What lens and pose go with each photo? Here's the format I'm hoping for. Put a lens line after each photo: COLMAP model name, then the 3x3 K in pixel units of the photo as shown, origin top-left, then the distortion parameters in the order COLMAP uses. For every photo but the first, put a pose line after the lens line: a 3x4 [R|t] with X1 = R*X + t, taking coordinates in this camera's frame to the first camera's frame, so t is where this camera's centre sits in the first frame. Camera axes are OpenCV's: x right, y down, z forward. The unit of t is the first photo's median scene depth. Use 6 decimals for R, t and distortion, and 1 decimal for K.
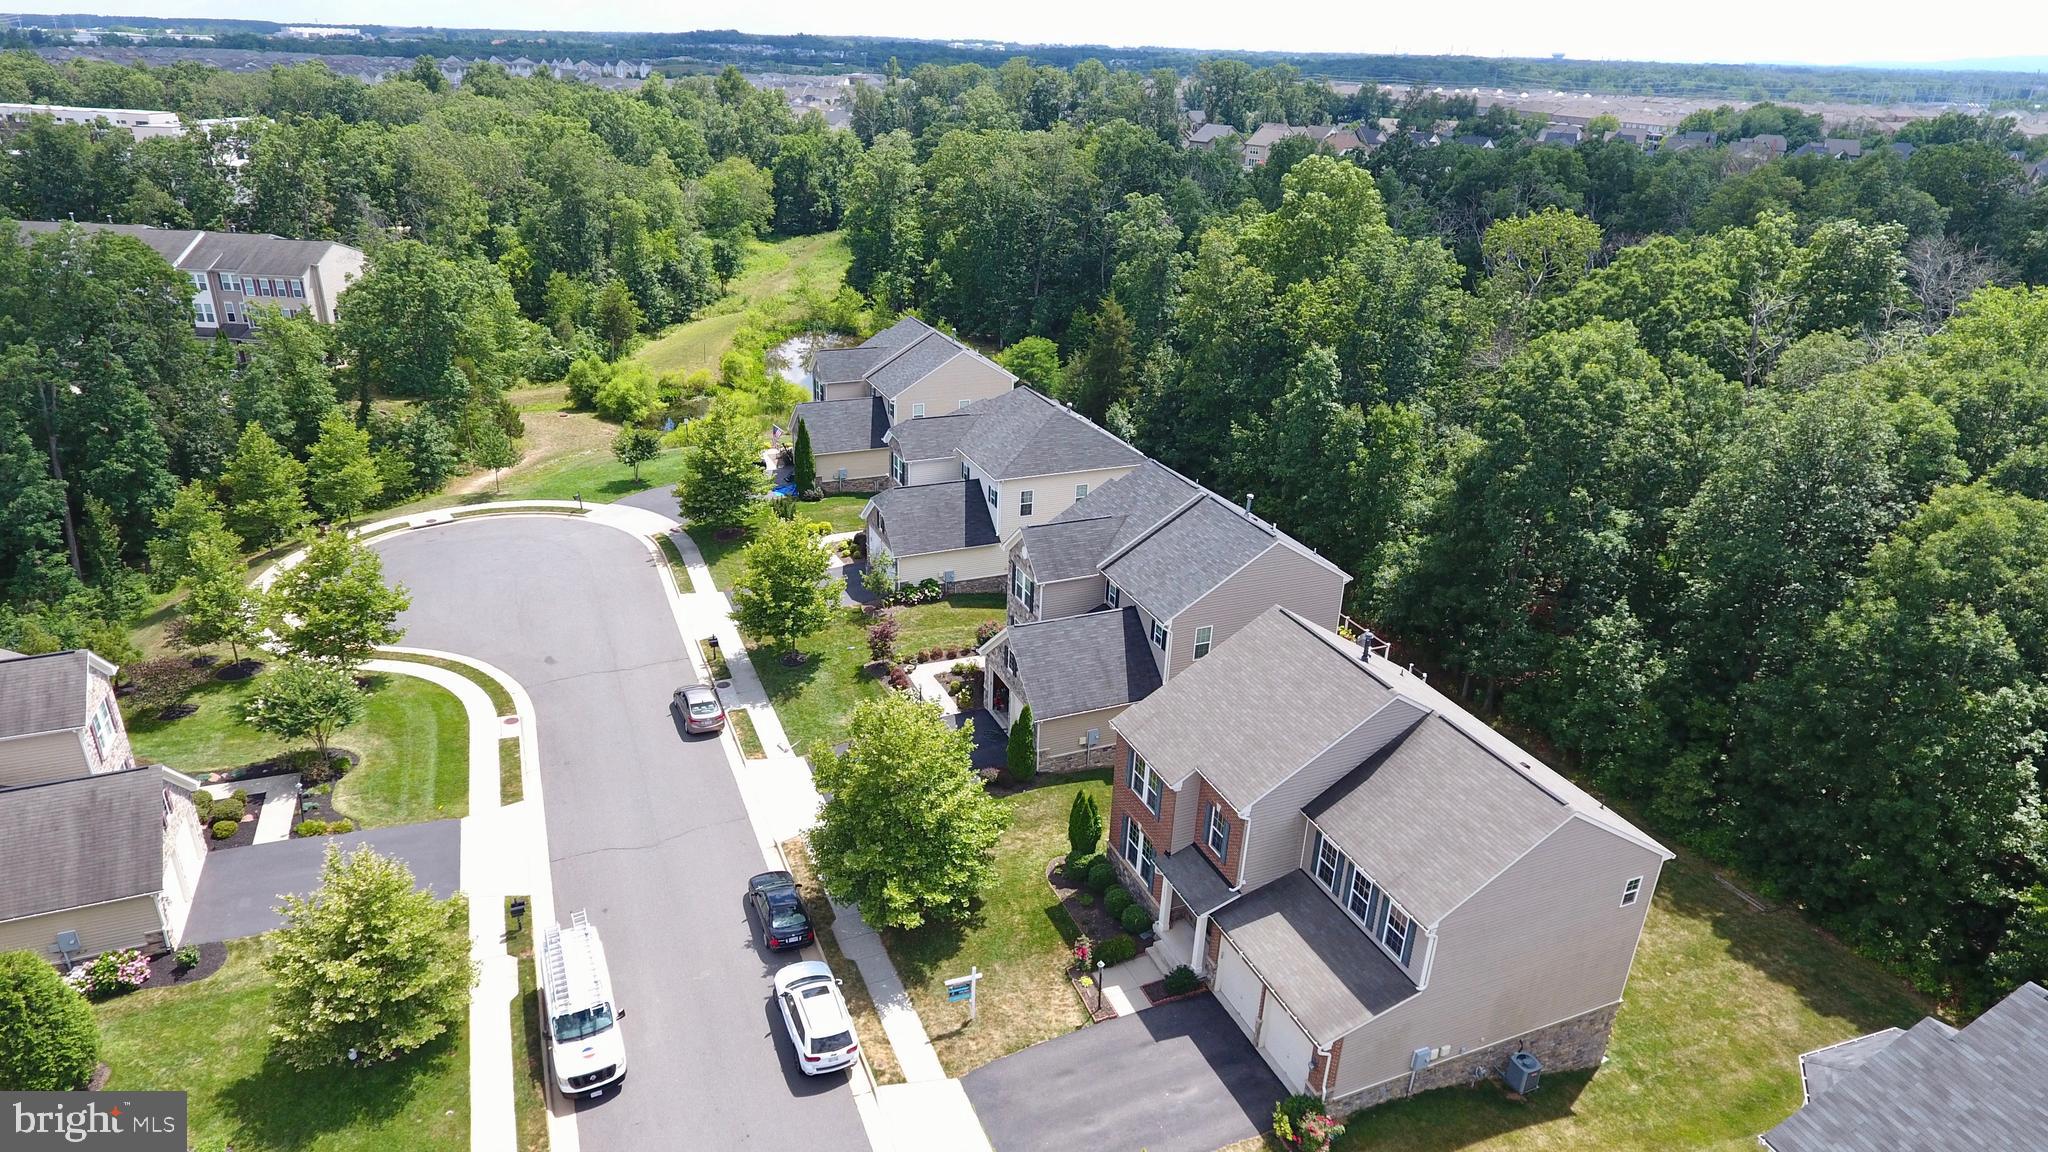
lens RADIAL K [[1198.3, 0, 1009.6], [0, 1198.3, 571.5], [0, 0, 1]] dist [-0.005722, 0.003072]
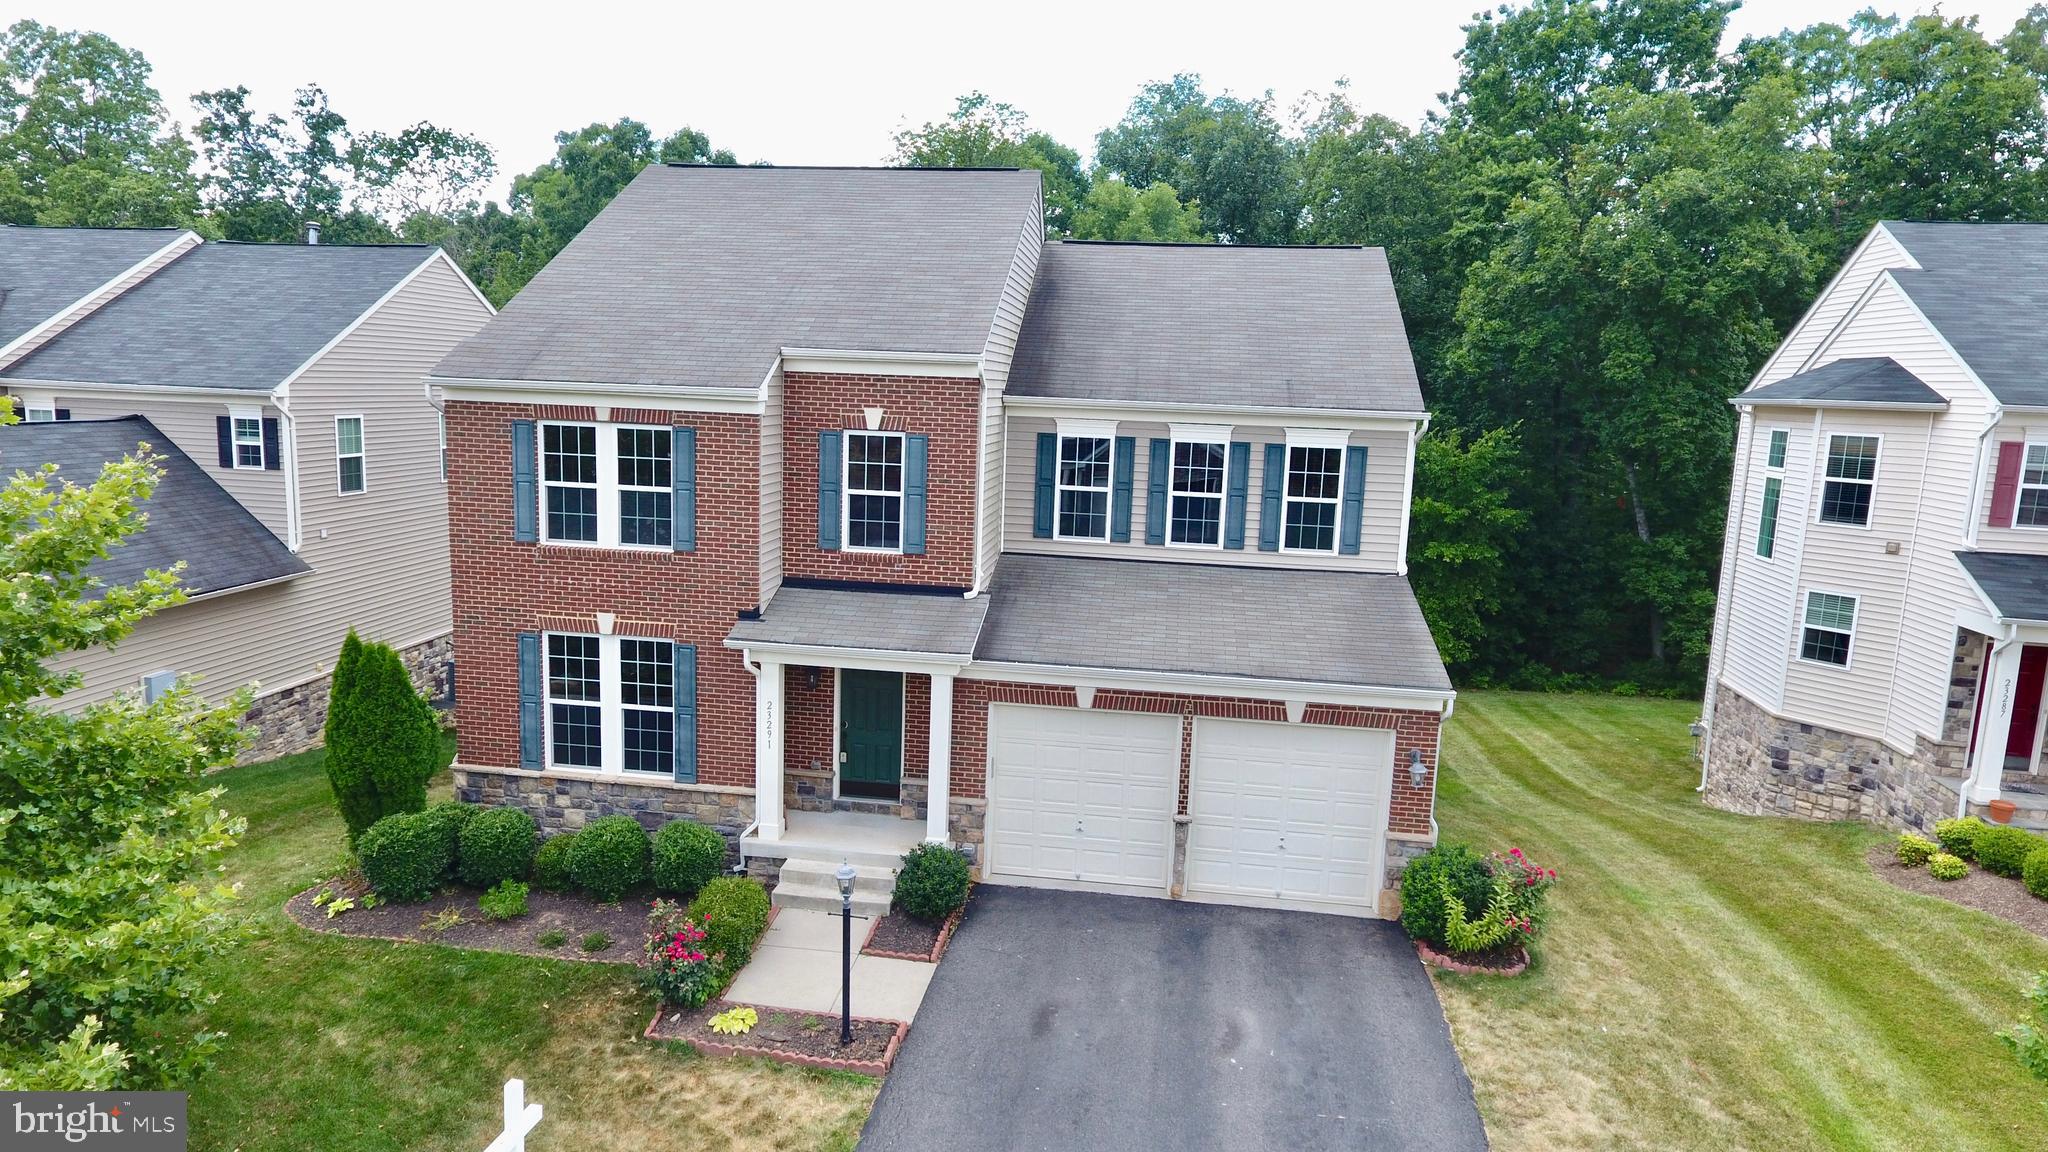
lens RADIAL K [[1198.3, 0, 1009.6], [0, 1198.3, 571.5], [0, 0, 1]] dist [-0.005722, 0.003072]
pose [[0.502945, -0.147408, 0.851656, -0.111977], [0.329809, 0.943523, -0.031460, 0.199678], [-0.798919, 0.296706, 0.523157, 0.560508]]
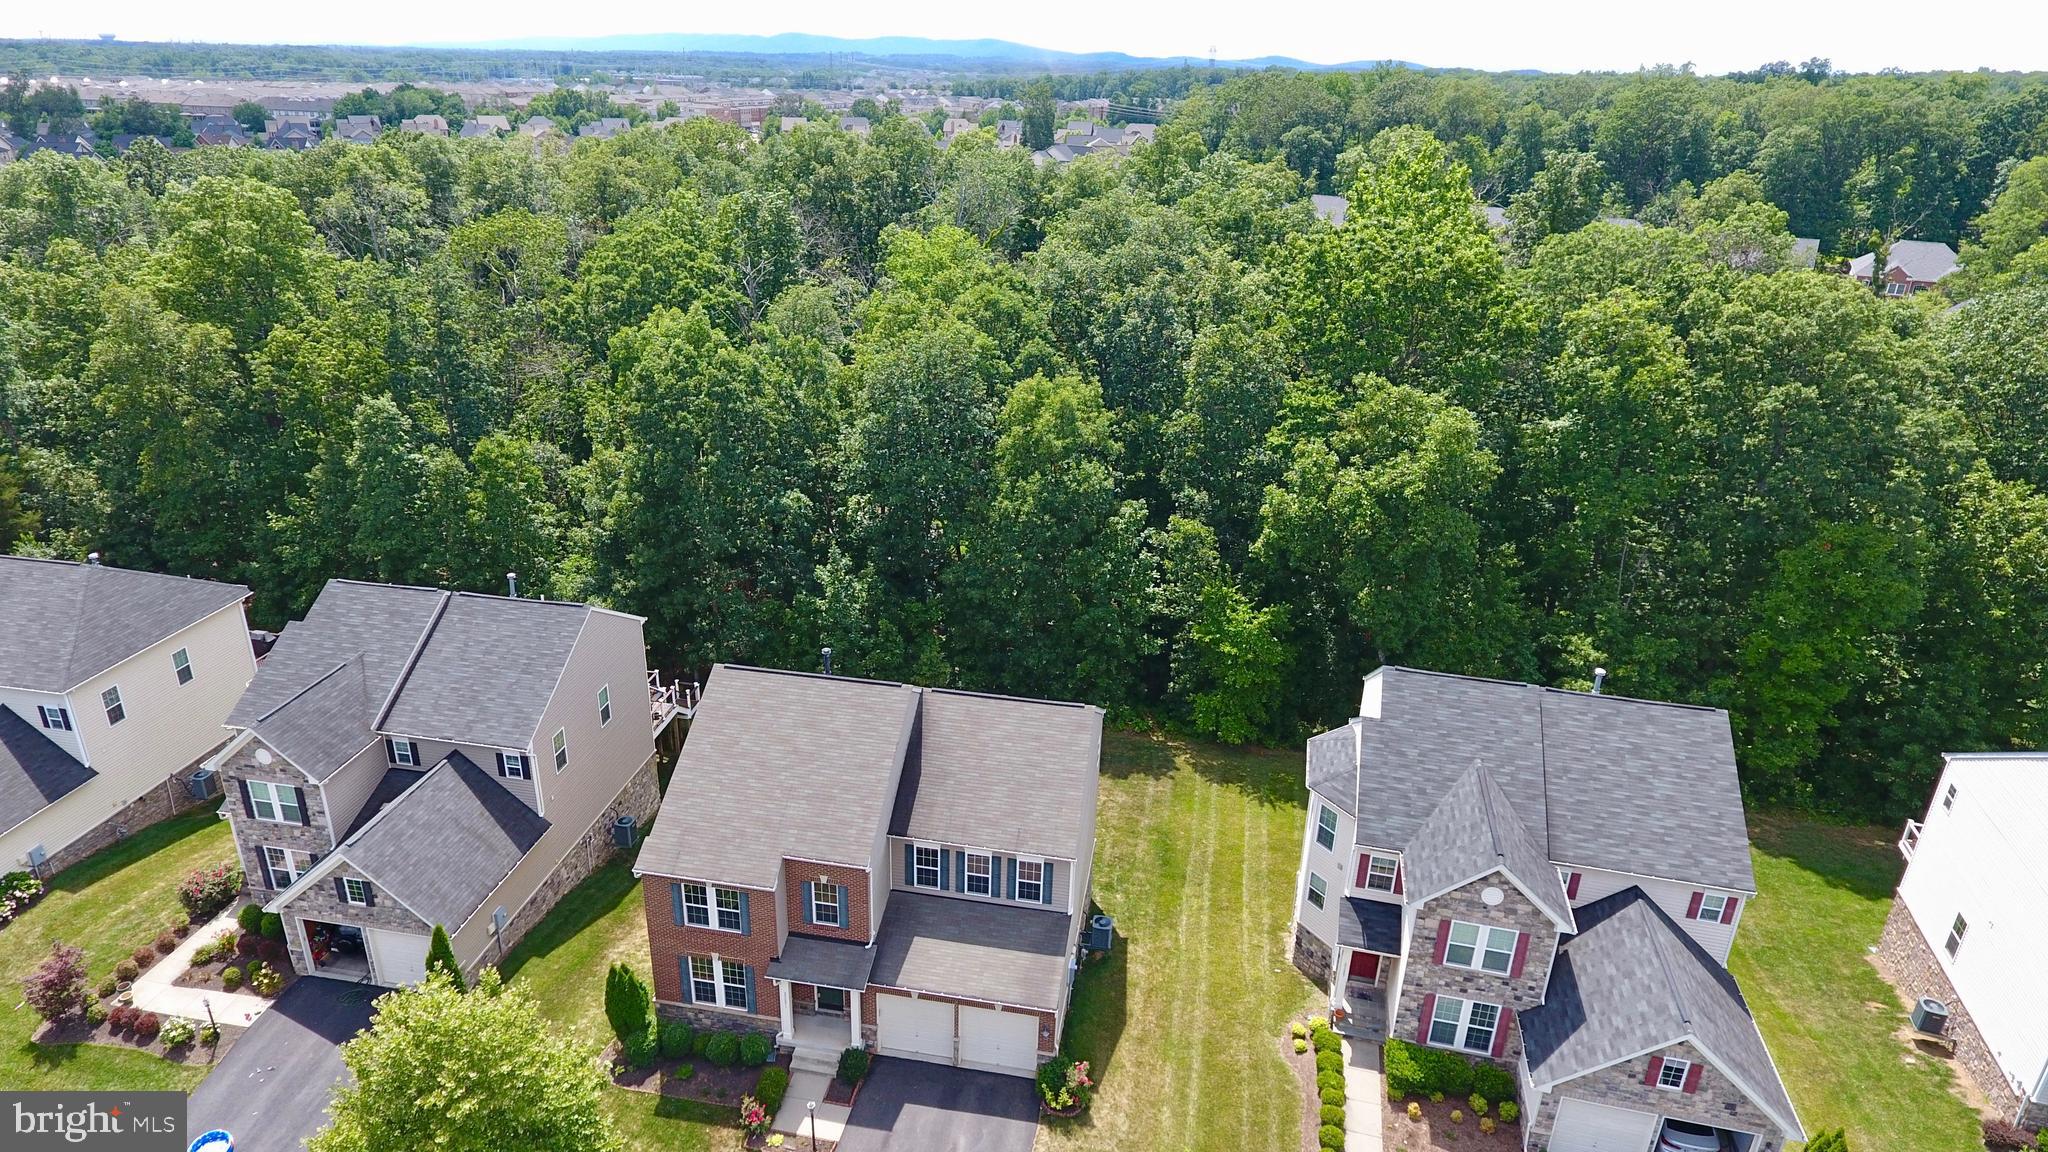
lens RADIAL K [[1198.3, 0, 1009.6], [0, 1198.3, 571.5], [0, 0, 1]] dist [-0.005722, 0.003072]
pose [[0.535818, -0.342804, 0.771612, -0.282074], [0.332286, 0.925740, 0.180534, -0.106108], [-0.776199, 0.159662, 0.609937, 0.203921]]
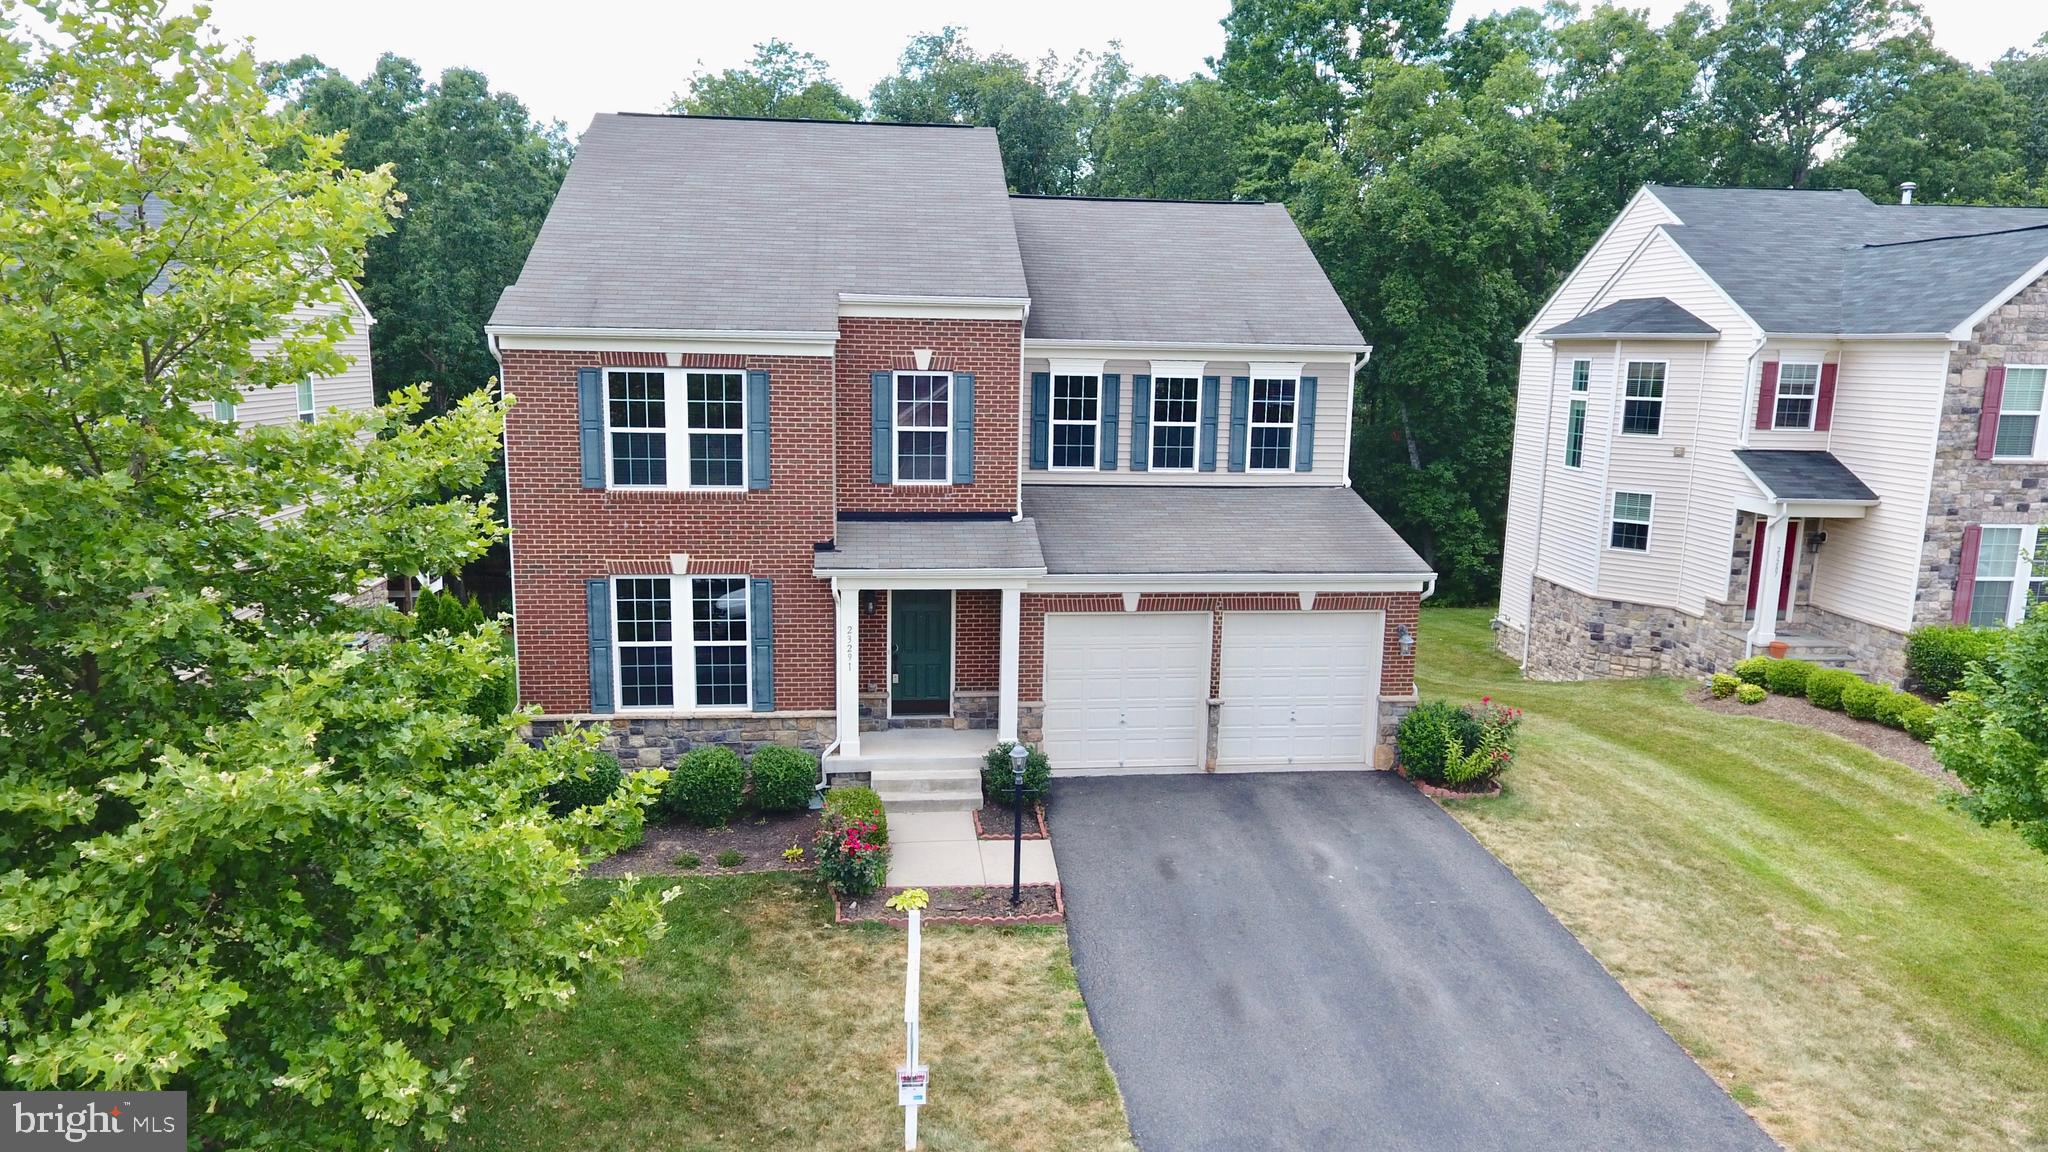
lens RADIAL K [[1246.3, 0, 1008.0], [0, 1246.3, 571.7], [0, 0, 1]] dist [-0.004588, 0.000620]
pose [[0.275735, -0.193052, 0.941648, -0.188063], [0.379469, 0.921920, 0.077890, 0.178656], [-0.883161, 0.335849, 0.327463, 0.620900]]
